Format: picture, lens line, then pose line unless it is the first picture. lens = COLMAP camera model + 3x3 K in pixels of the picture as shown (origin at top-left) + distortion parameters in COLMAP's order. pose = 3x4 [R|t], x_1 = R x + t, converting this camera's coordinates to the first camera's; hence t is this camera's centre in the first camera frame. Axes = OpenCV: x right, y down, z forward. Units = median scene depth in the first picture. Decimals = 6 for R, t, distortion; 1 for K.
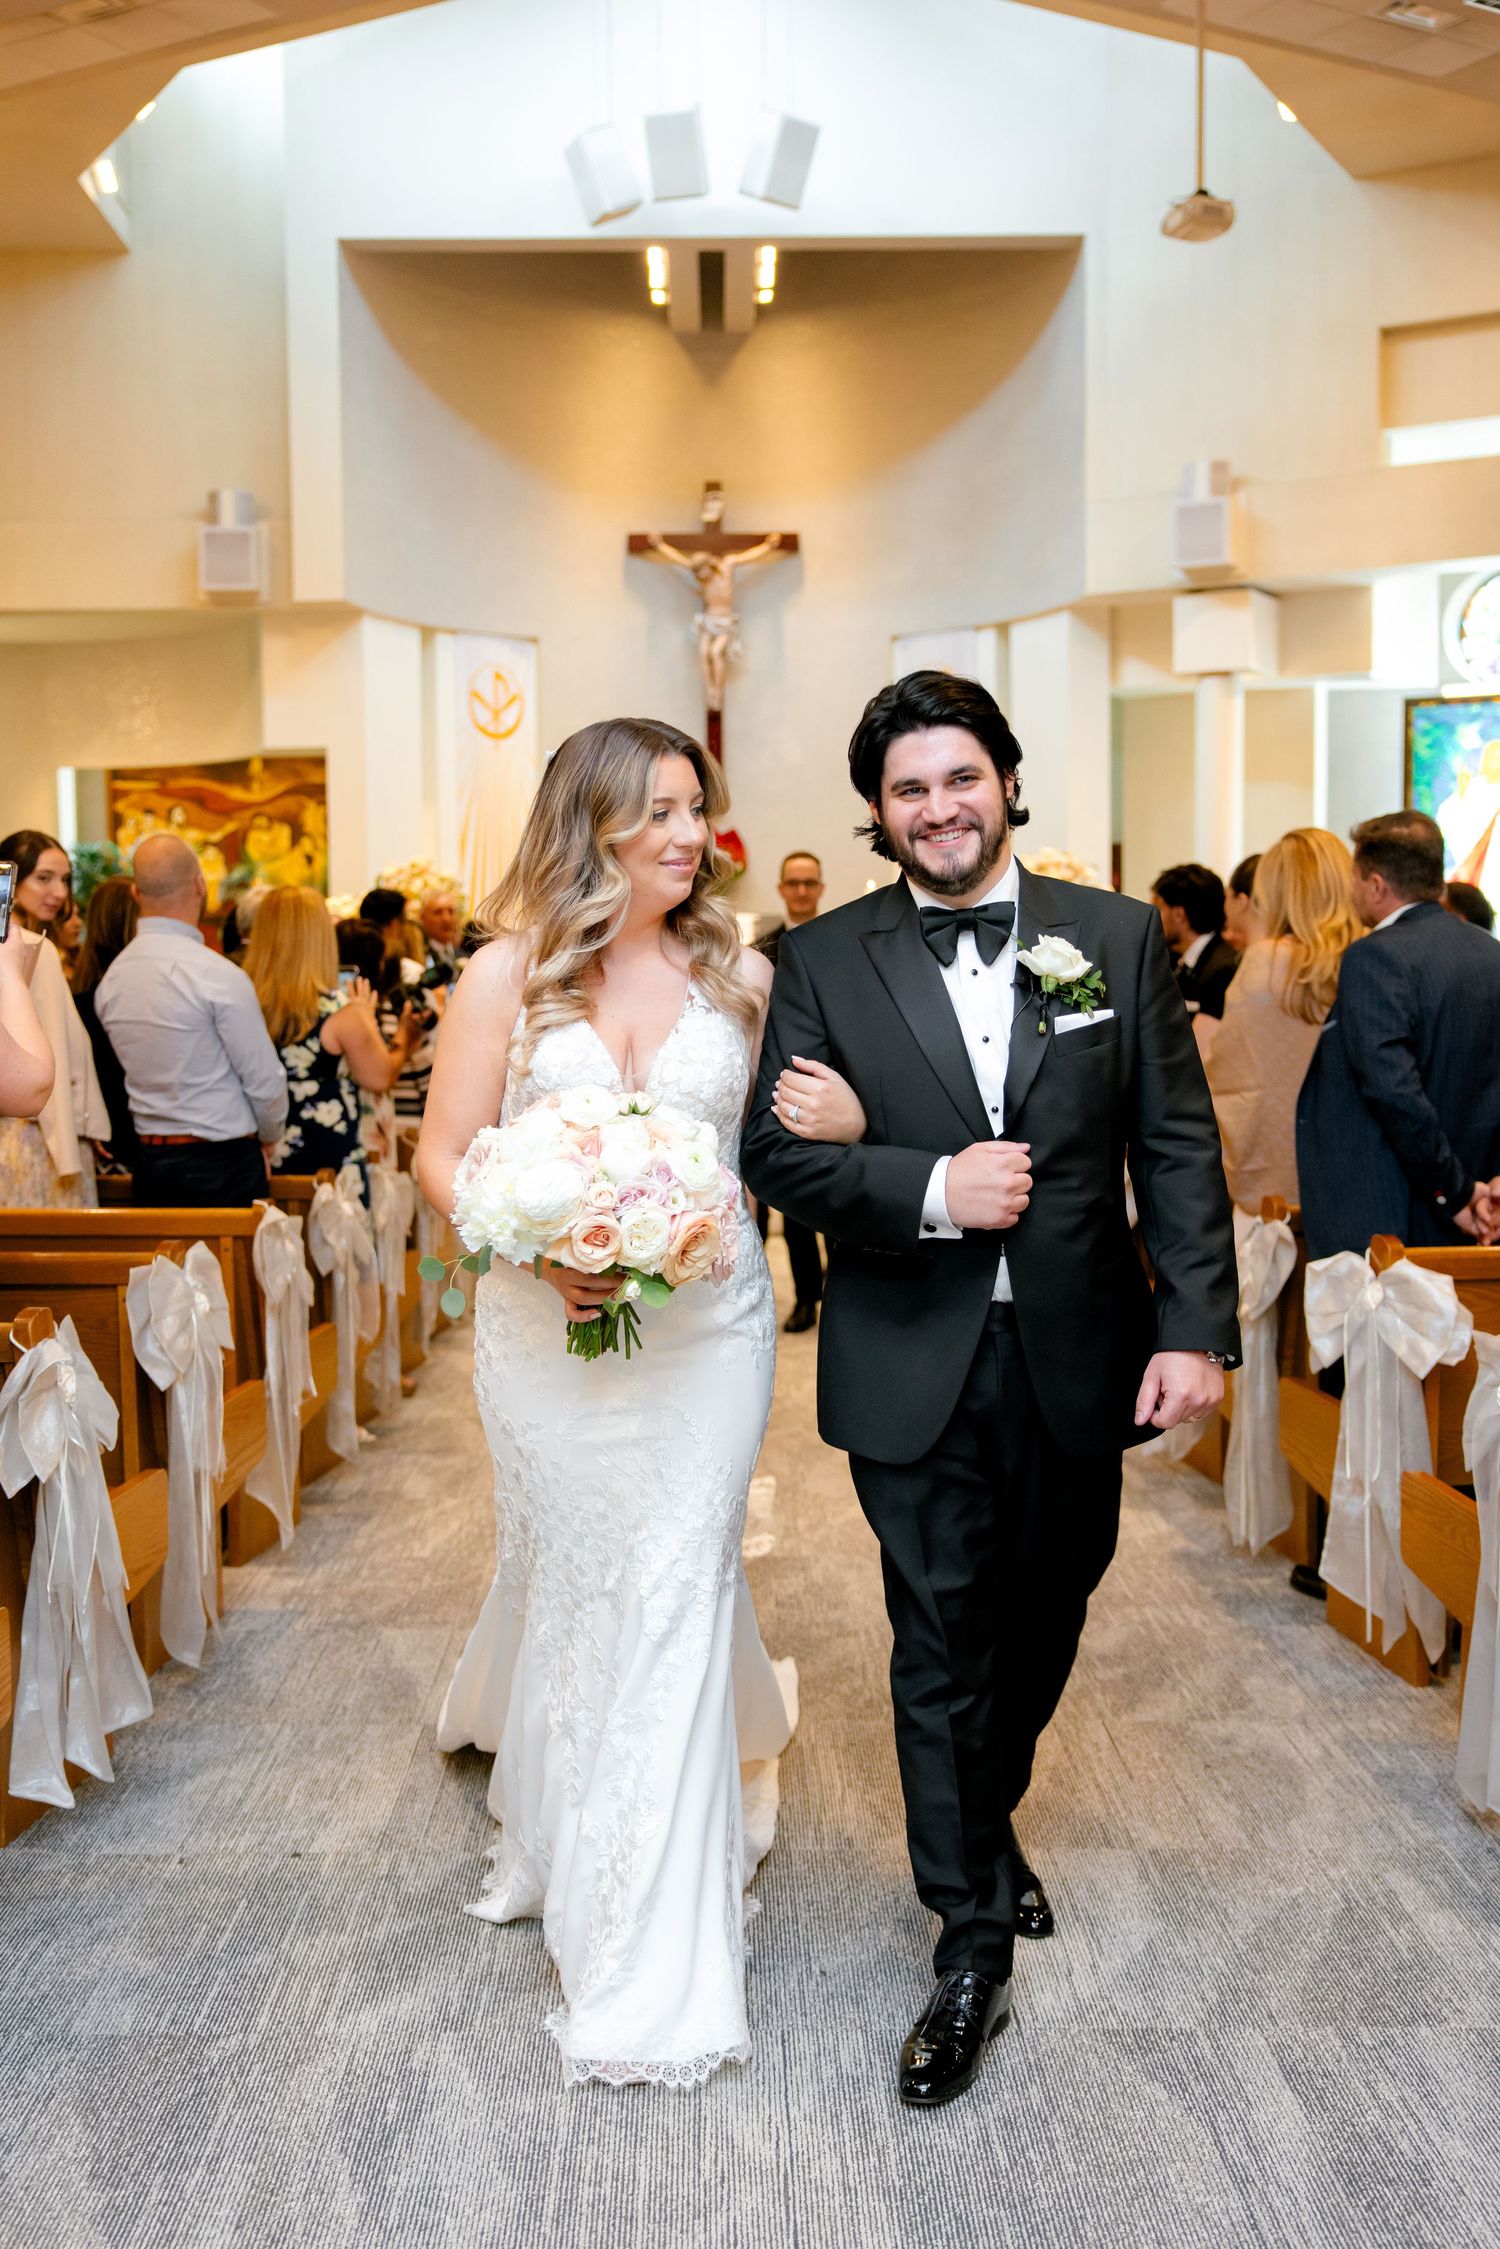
lens RADIAL K [[2873.6, 0, 750.0], [0, 2873.6, 1124.5], [0, 0, 1]] dist [0.019252, 0.023034]
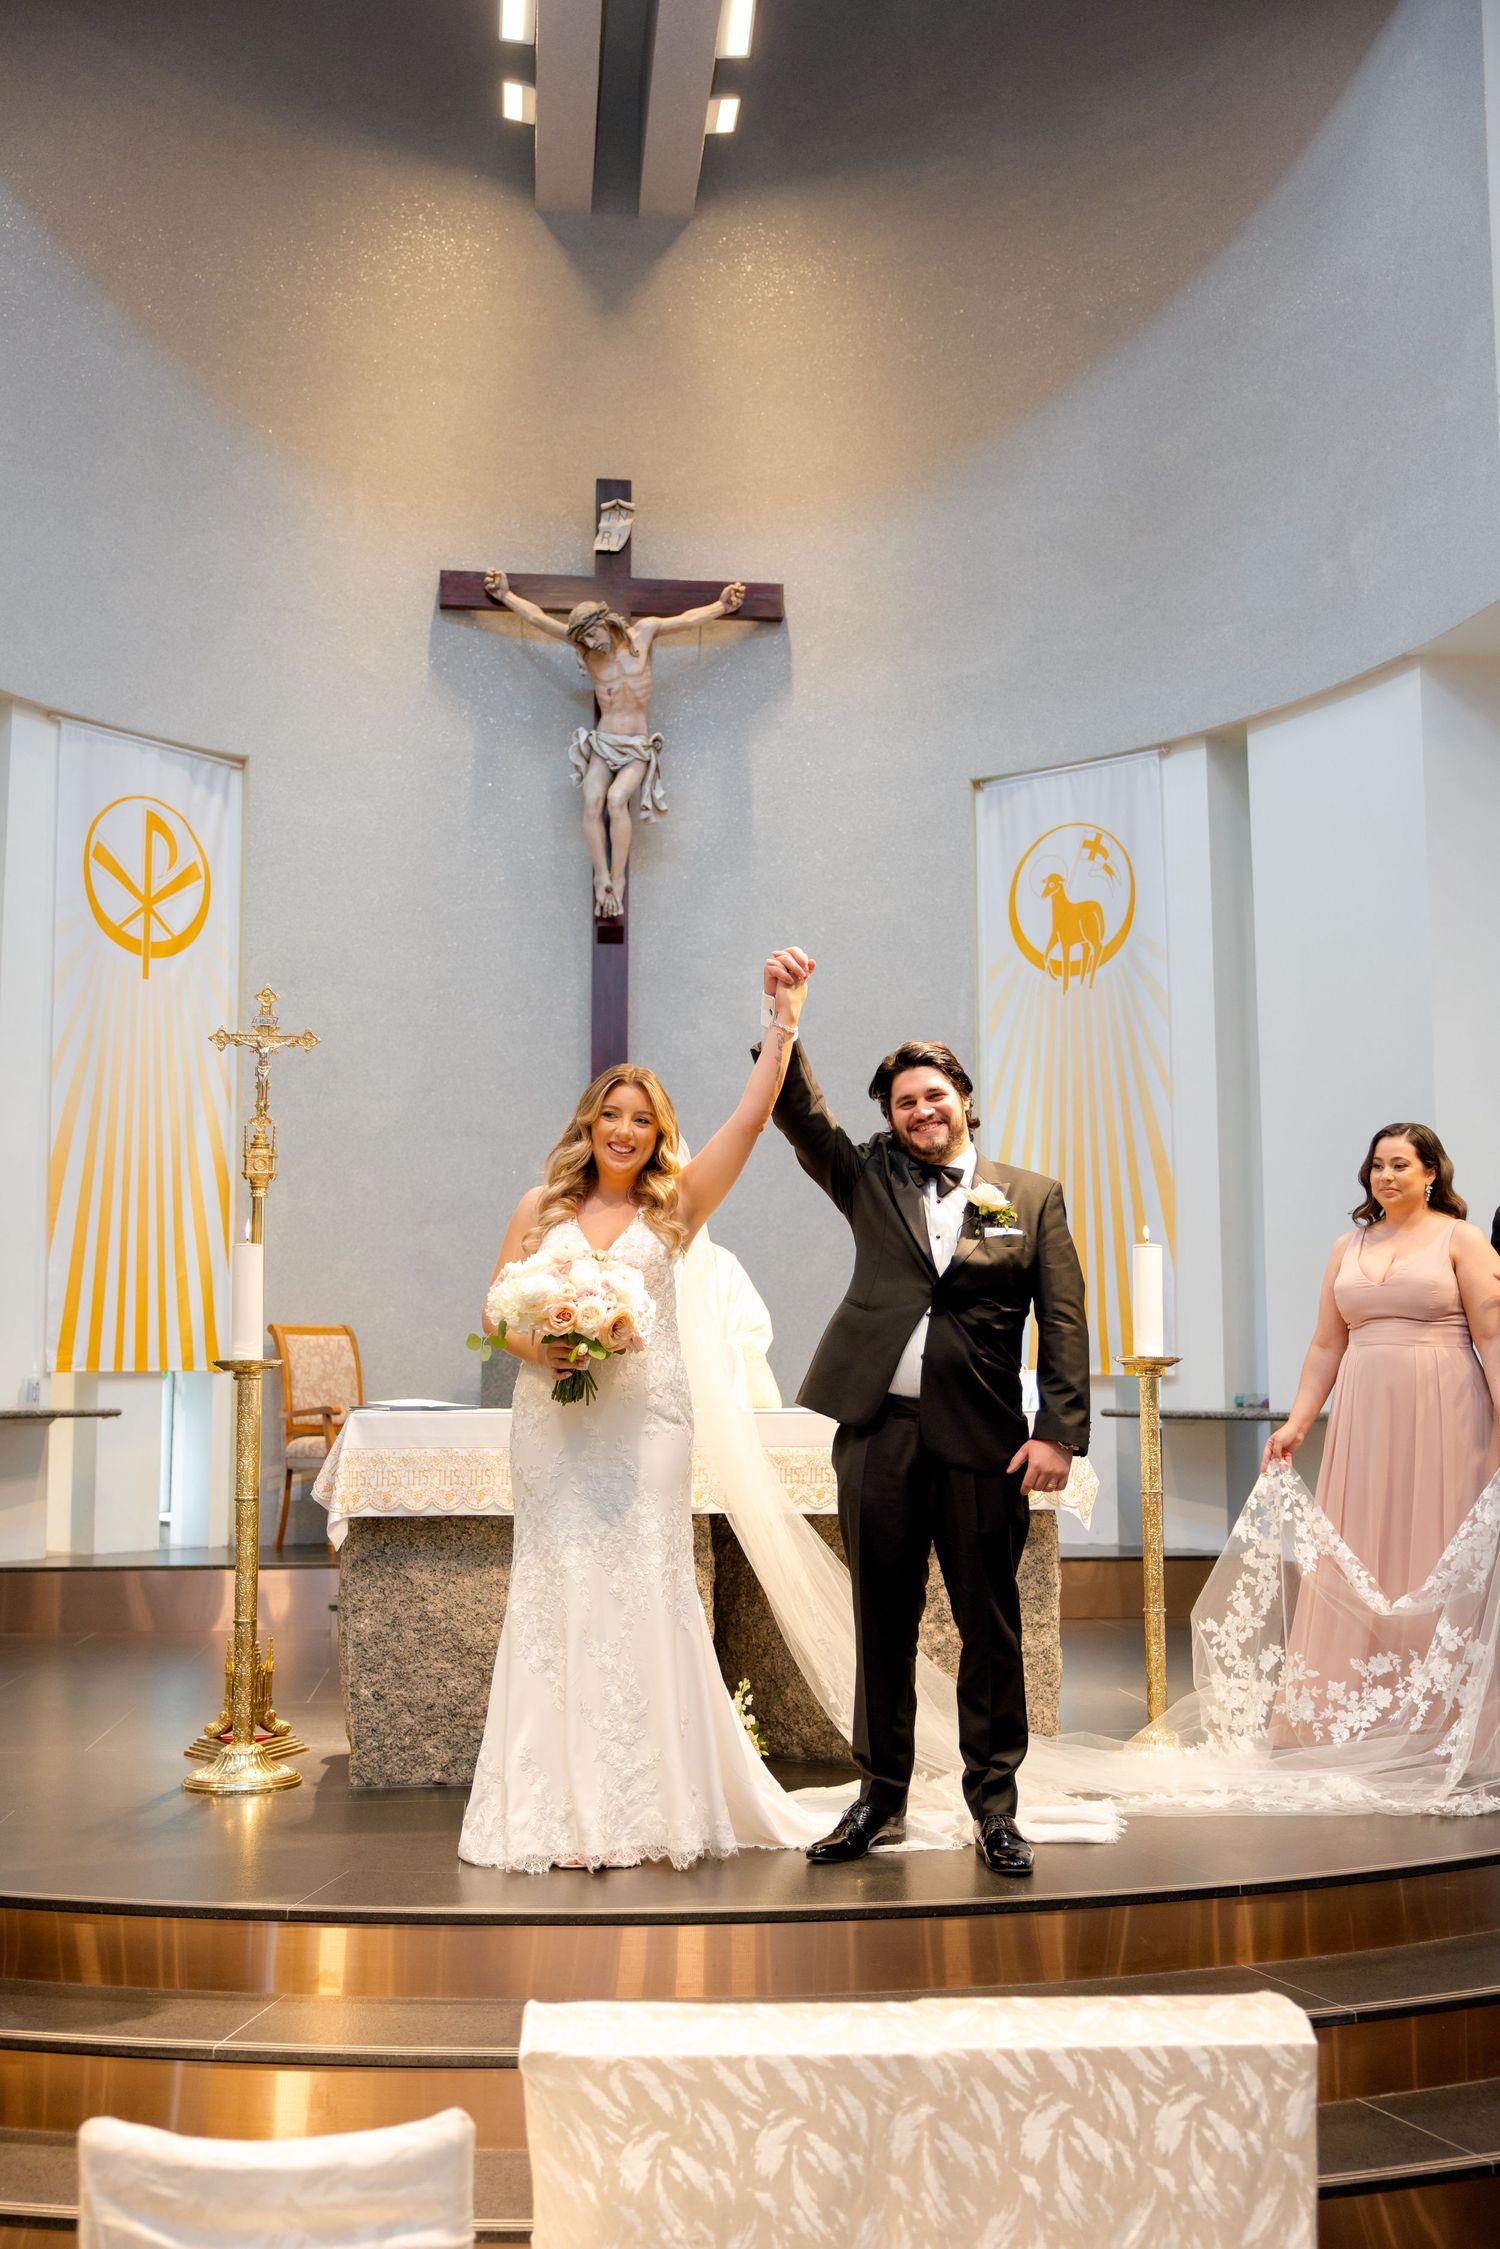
lens RADIAL K [[2390.0, 0, 750.0], [0, 2390.0, 1124.5], [0, 0, 1]] dist [0.015718, 0.018635]
pose [[0.996467, 0.016794, 0.082295, -0.022211], [-0.002231, 0.984752, -0.173949, -0.039809], [-0.083961, 0.173150, 0.981310, 0.617403]]
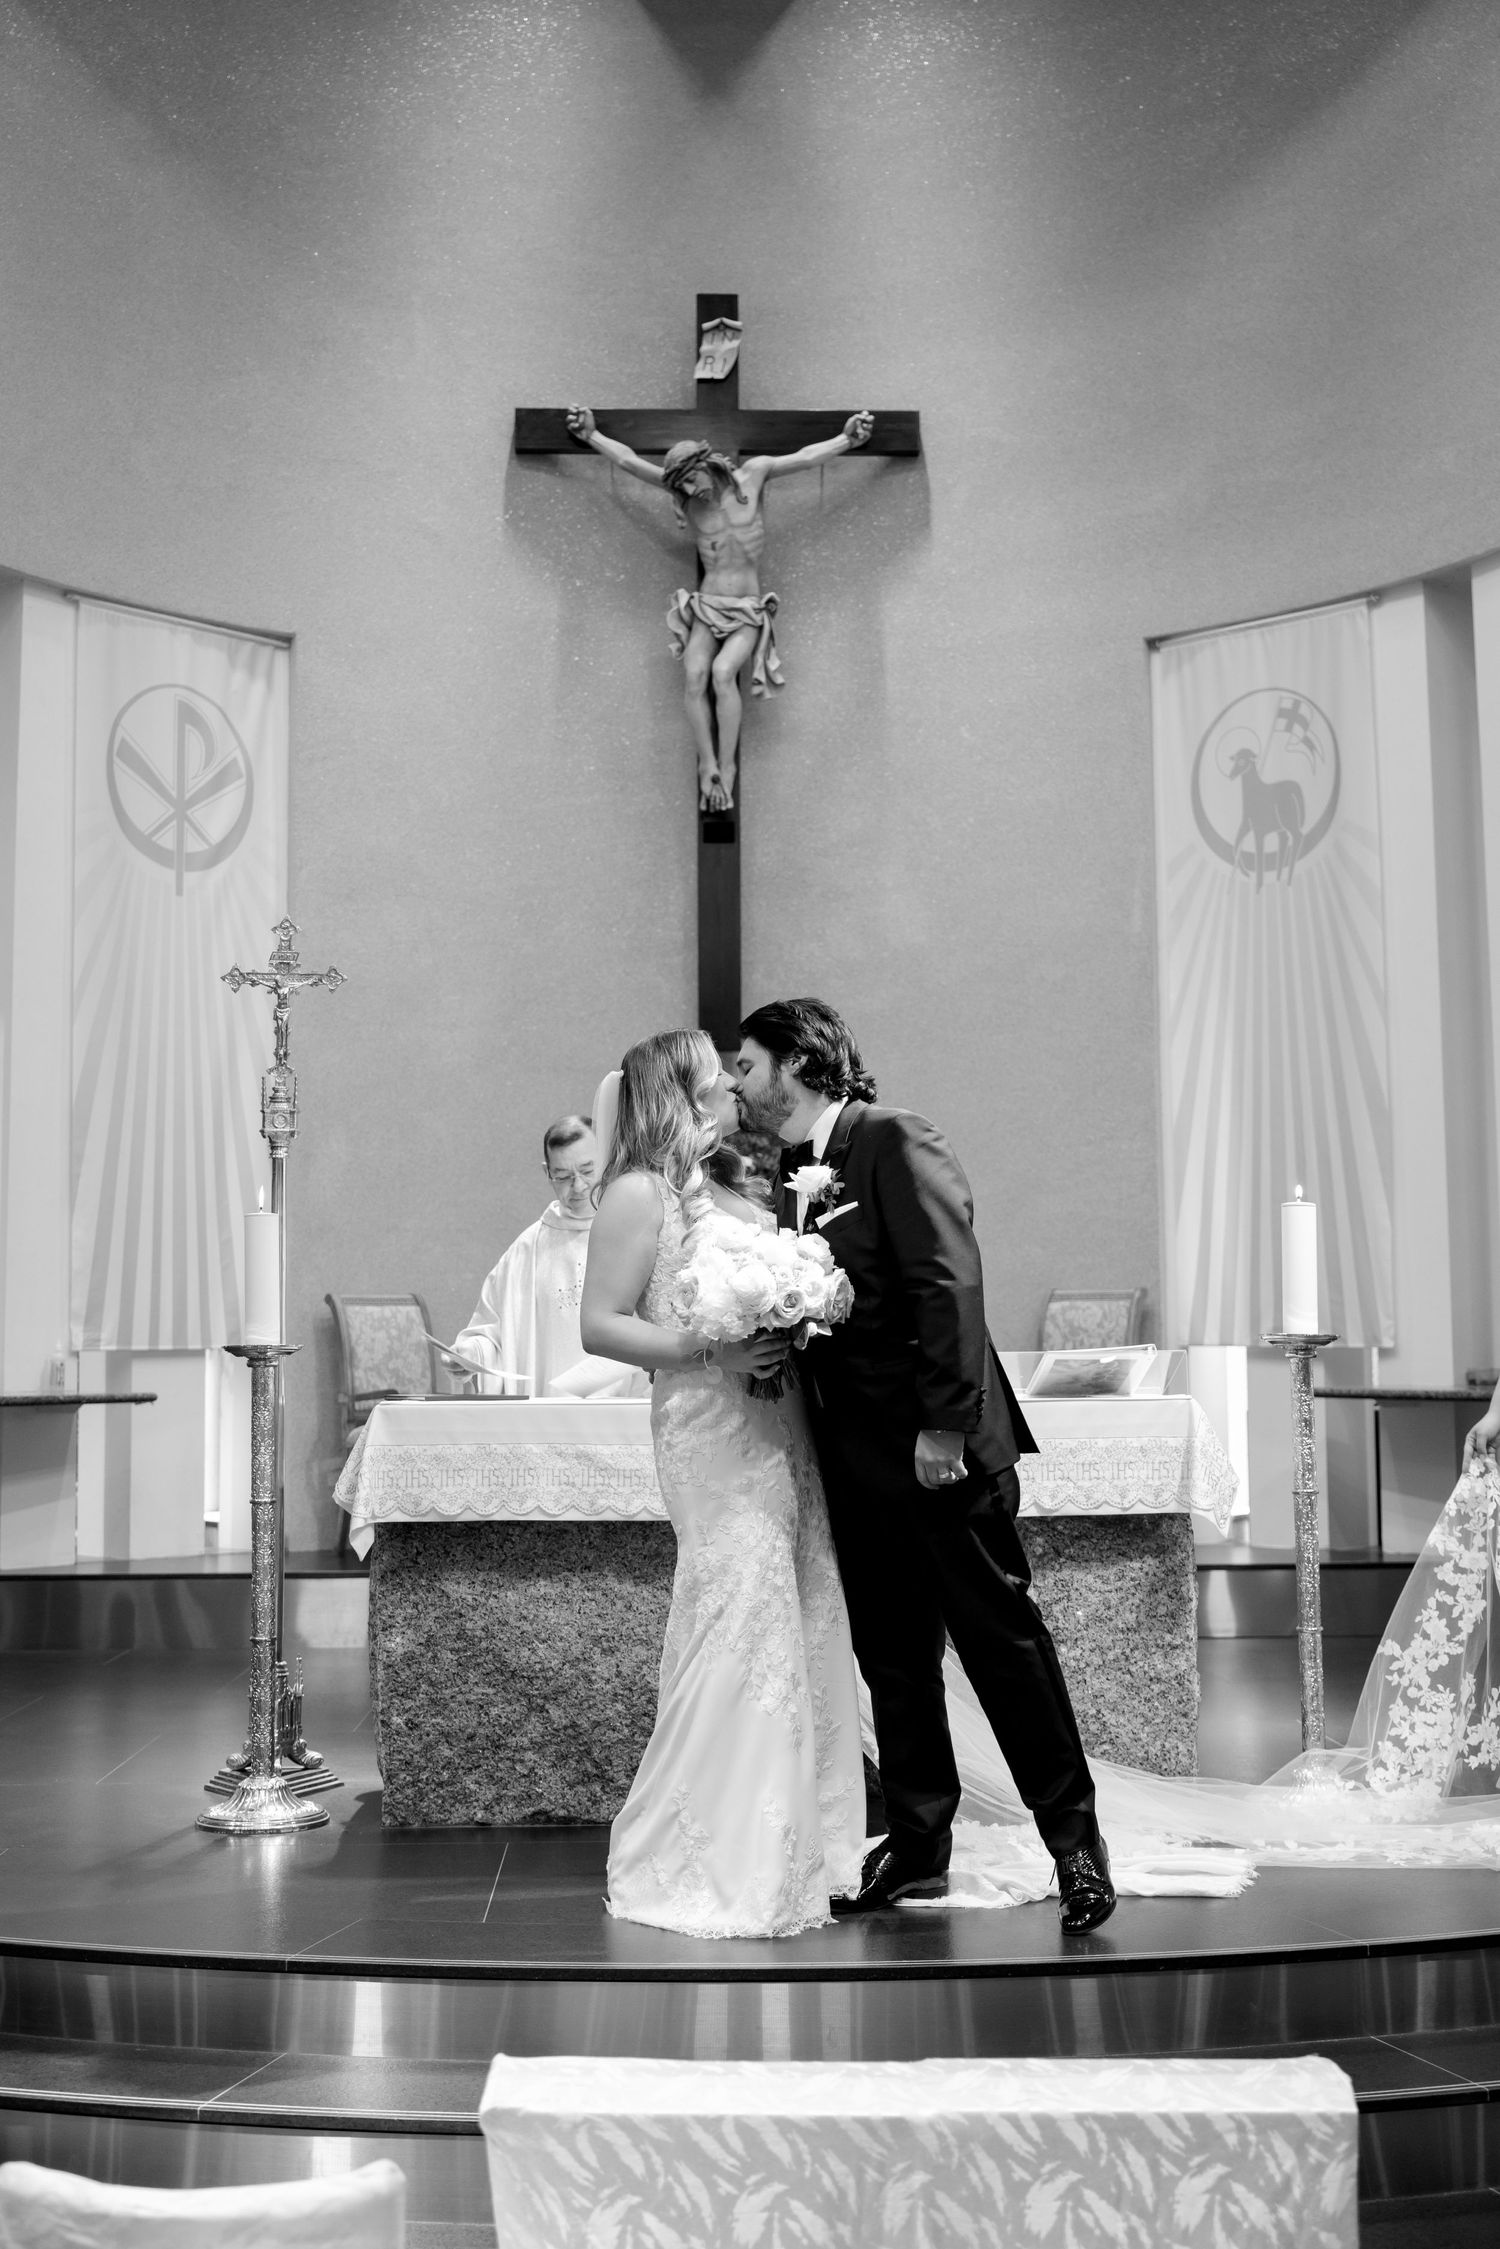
lens RADIAL K [[2906.5, 0, 722.7], [0, 2906.5, 1058.0], [0, 0, 1]] dist [-0.000211, 0.039164]
pose [[0.999997, 0.002166, 0.001229, -0.012620], [-0.001933, 0.986211, -0.165479, -0.040621], [-0.001570, 0.165476, 0.986213, 0.603766]]
